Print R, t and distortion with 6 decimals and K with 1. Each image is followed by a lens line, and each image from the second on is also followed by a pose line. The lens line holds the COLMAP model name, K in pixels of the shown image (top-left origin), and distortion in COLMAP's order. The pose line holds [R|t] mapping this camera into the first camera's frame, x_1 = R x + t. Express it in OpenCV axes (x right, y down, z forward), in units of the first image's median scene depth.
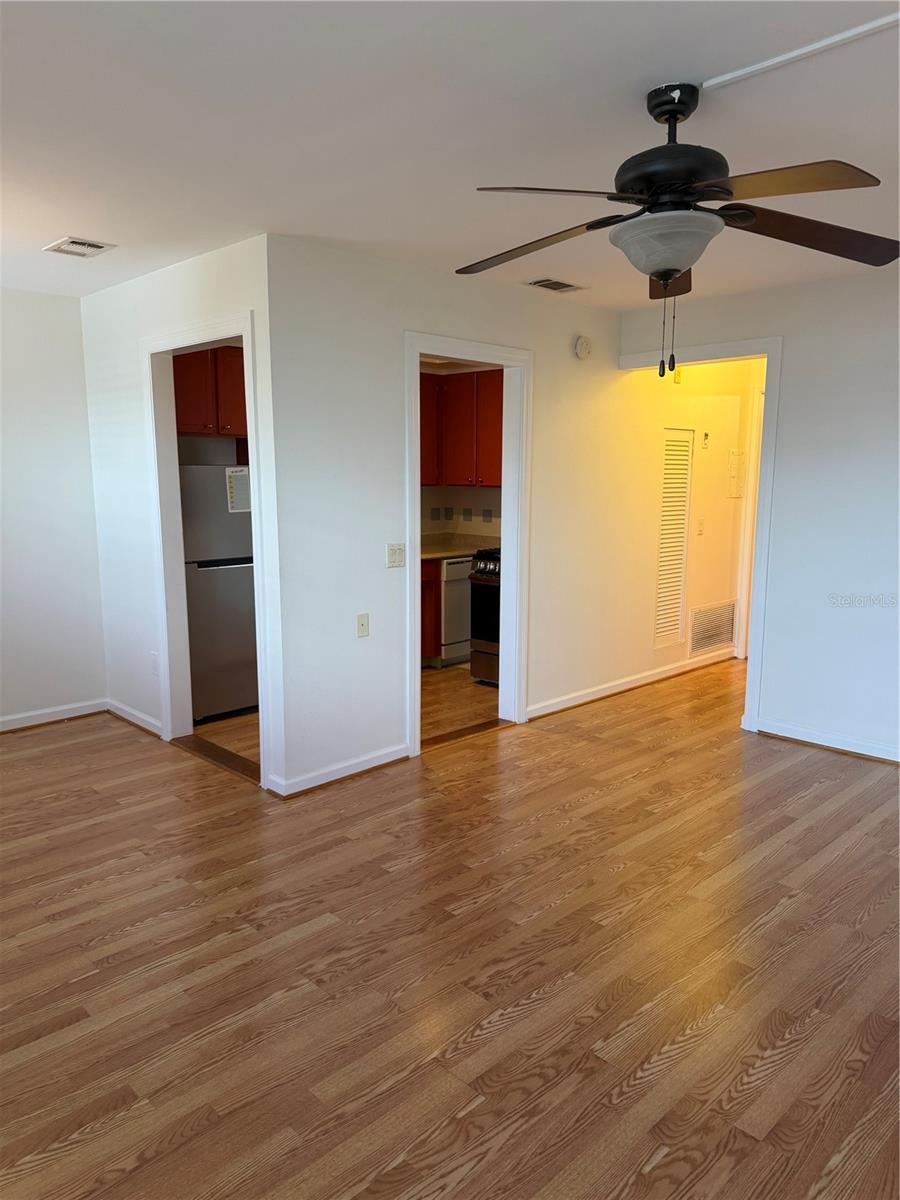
lens RADIAL K [[843.2, 0, 442.2], [0, 843.2, 602.5], [0, 0, 1]] dist [0.062475, -0.085841]
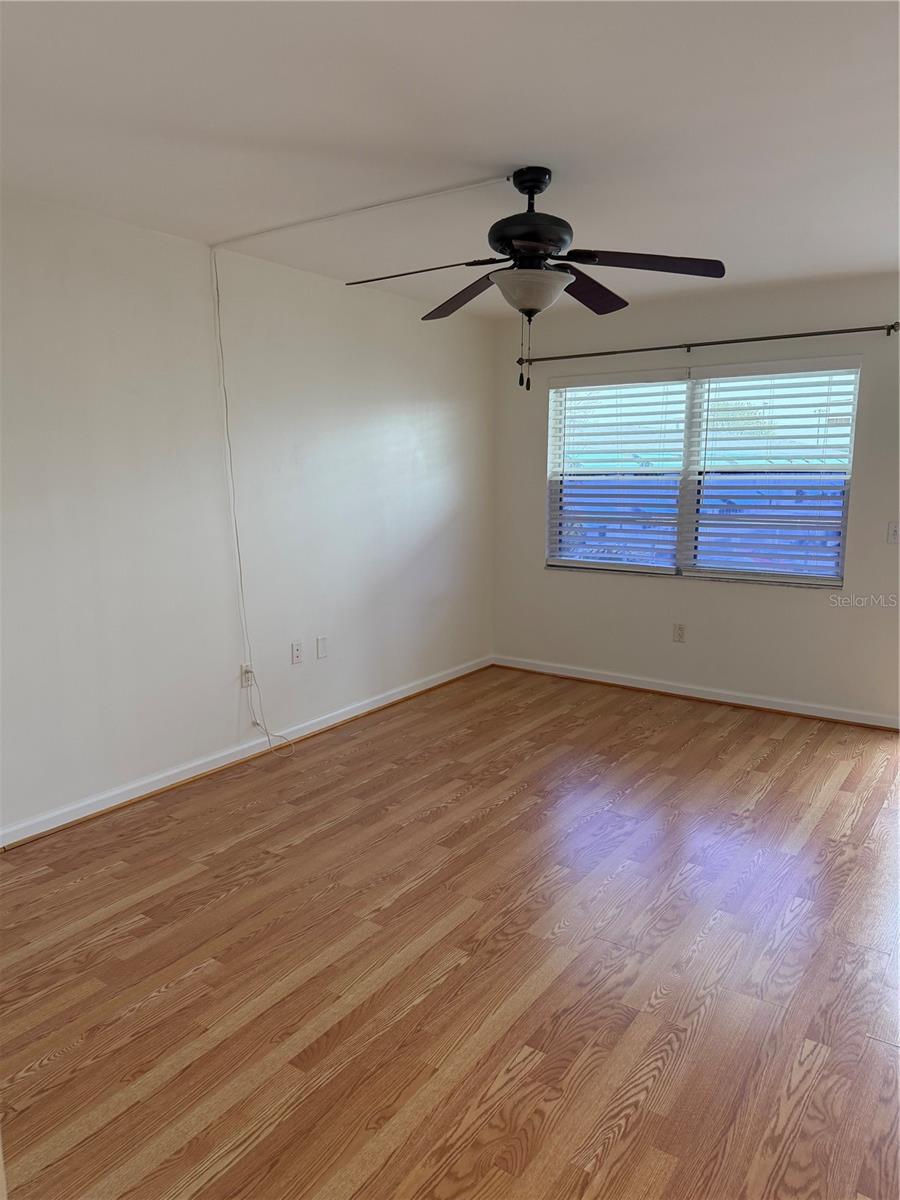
lens RADIAL K [[834.7, 0, 448.6], [0, 834.7, 592.3], [0, 0, 1]] dist [0.066311, -0.076680]
pose [[-0.978664, 0.033103, -0.202784, 0.410153], [-0.030450, 0.952672, 0.302472, -0.223303], [0.203199, 0.302193, -0.931337, 1.432276]]
